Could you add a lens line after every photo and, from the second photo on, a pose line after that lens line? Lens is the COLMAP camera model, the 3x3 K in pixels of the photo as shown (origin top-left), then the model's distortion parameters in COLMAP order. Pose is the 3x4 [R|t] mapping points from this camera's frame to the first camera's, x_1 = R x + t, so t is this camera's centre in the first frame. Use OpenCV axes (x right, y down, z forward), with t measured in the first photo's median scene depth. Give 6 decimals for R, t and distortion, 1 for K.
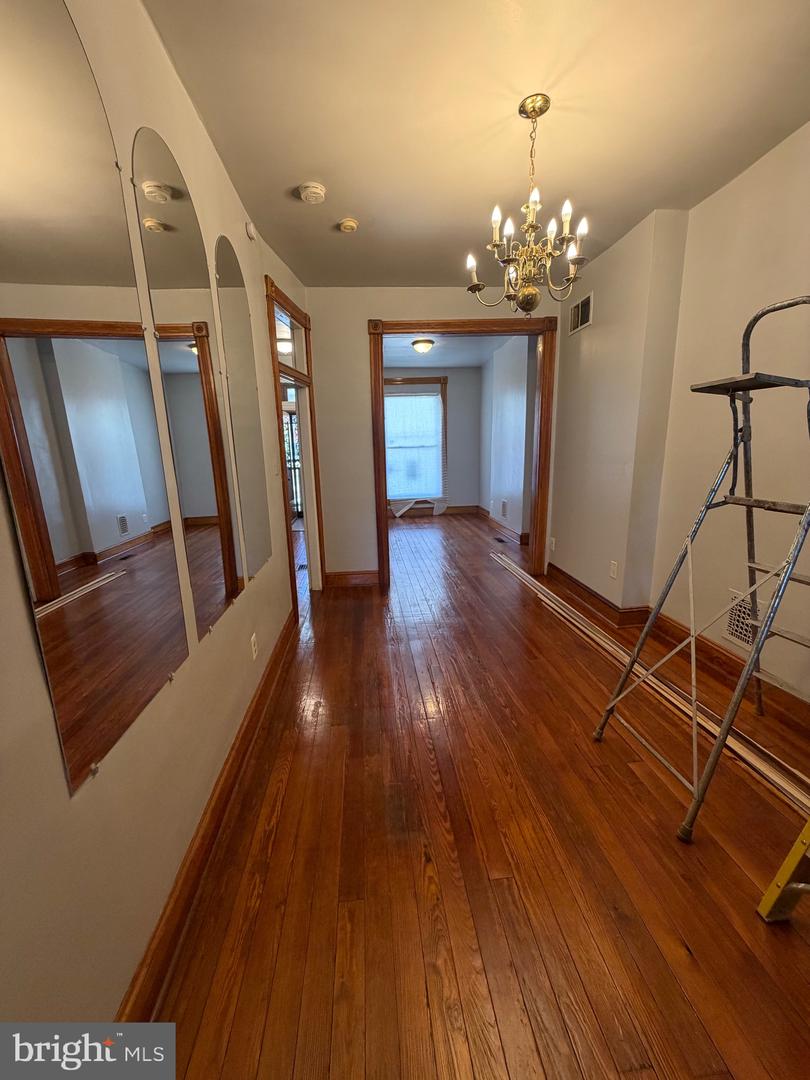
lens RADIAL K [[431.7, 0, 403.2], [0, 431.7, 544.4], [0, 0, 1]] dist [-0.003354, 0.000056]
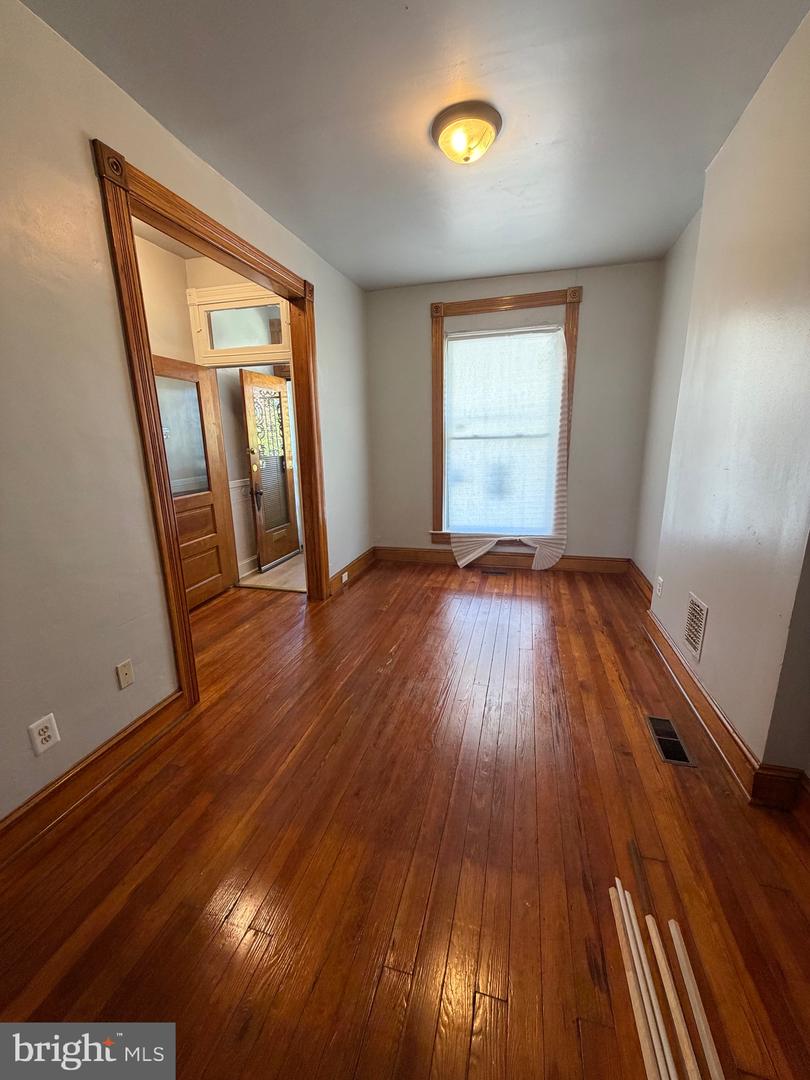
lens RADIAL K [[431.7, 0, 407.3], [0, 431.7, 537.3], [0, 0, 1]] dist [-0.003354, 0.000056]
pose [[0.942061, 0.085758, -0.324294, 0.094436], [-0.075681, 0.996179, 0.043585, -0.119157], [0.326793, -0.016517, 0.944952, 0.470153]]
